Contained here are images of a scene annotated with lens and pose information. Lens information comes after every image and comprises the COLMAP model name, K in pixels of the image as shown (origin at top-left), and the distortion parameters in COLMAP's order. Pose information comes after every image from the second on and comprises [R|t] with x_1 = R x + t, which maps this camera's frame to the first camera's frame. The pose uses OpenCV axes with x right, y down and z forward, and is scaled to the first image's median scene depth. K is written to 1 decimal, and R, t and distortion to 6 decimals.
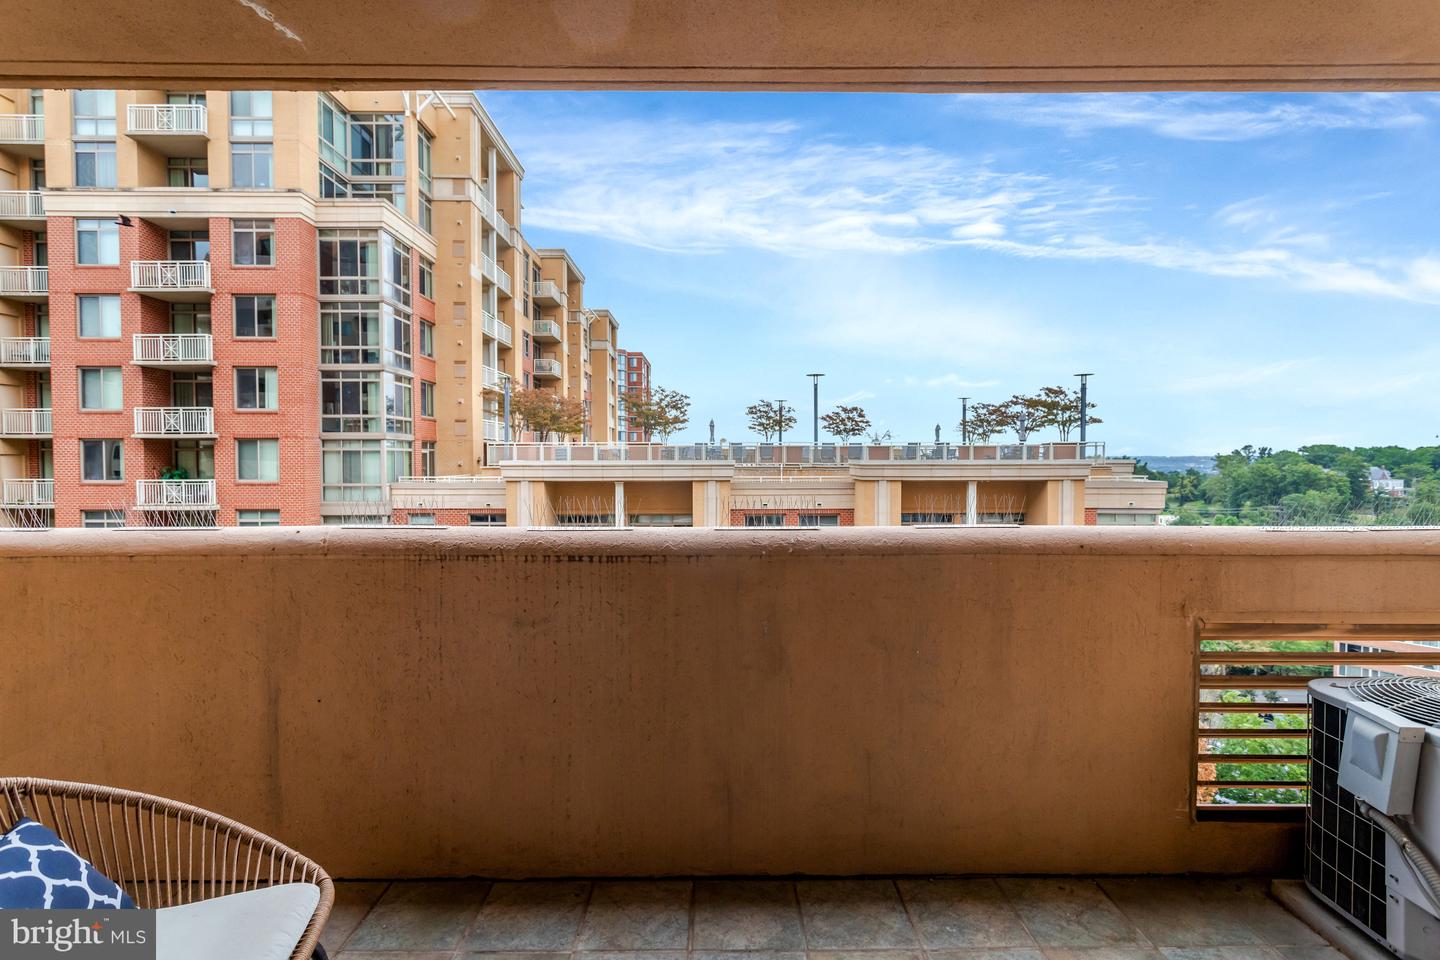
lens RADIAL K [[694.8, 0, 716.2], [0, 694.8, 471.7], [0, 0, 1]] dist [0.003036, 0.001391]
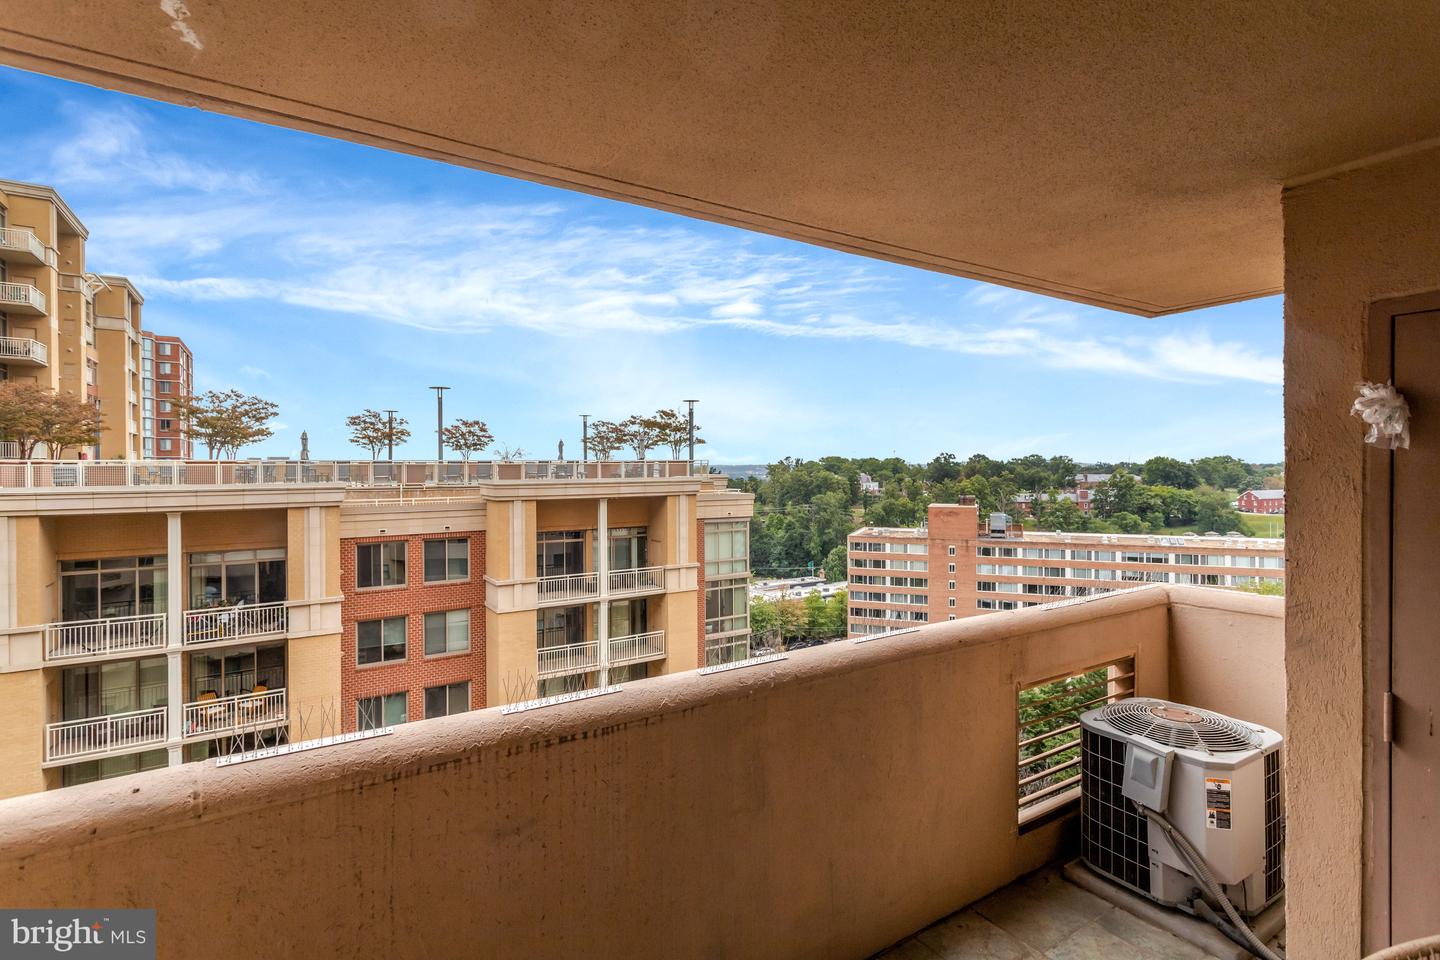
lens RADIAL K [[696.5, 0, 727.4], [0, 696.5, 465.0], [0, 0, 1]] dist [-0.000848, 0.008501]
pose [[0.841436, -0.003088, 0.540347, -0.036682], [0.014706, 0.999744, -0.017189, -0.014189], [-0.540156, 0.022410, 0.841266, 0.012518]]
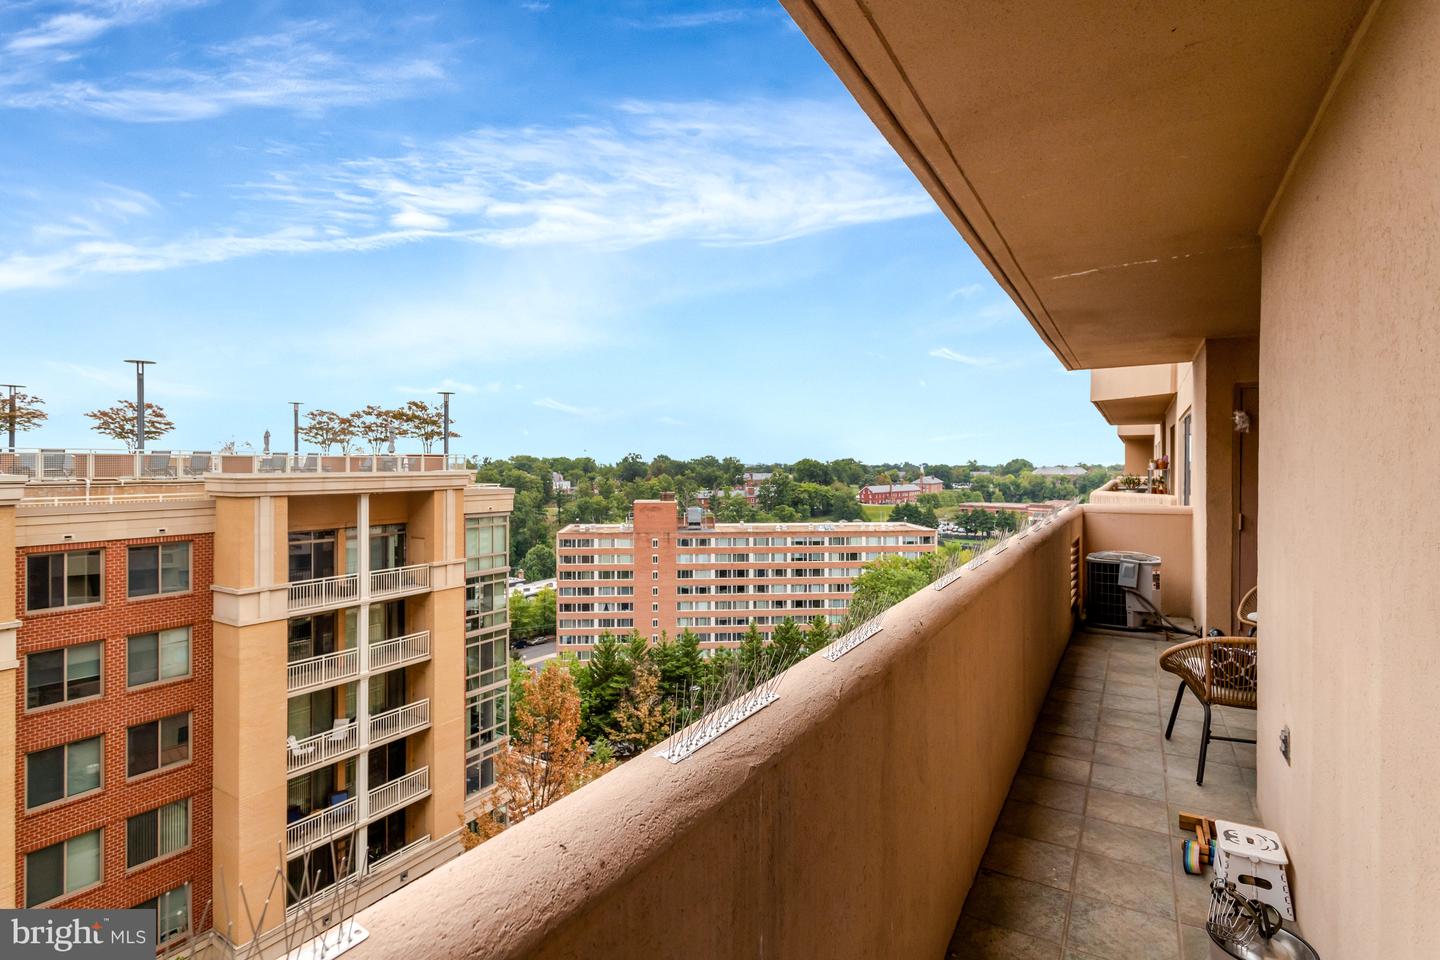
lens RADIAL K [[696.5, 0, 727.4], [0, 696.5, 465.0], [0, 0, 1]] dist [-0.000848, 0.008501]
pose [[0.515724, 0.000752, 0.856755, -0.182618], [0.015774, 0.999822, -0.010372, -0.007379], [-0.856610, 0.018863, 0.515620, 0.054249]]
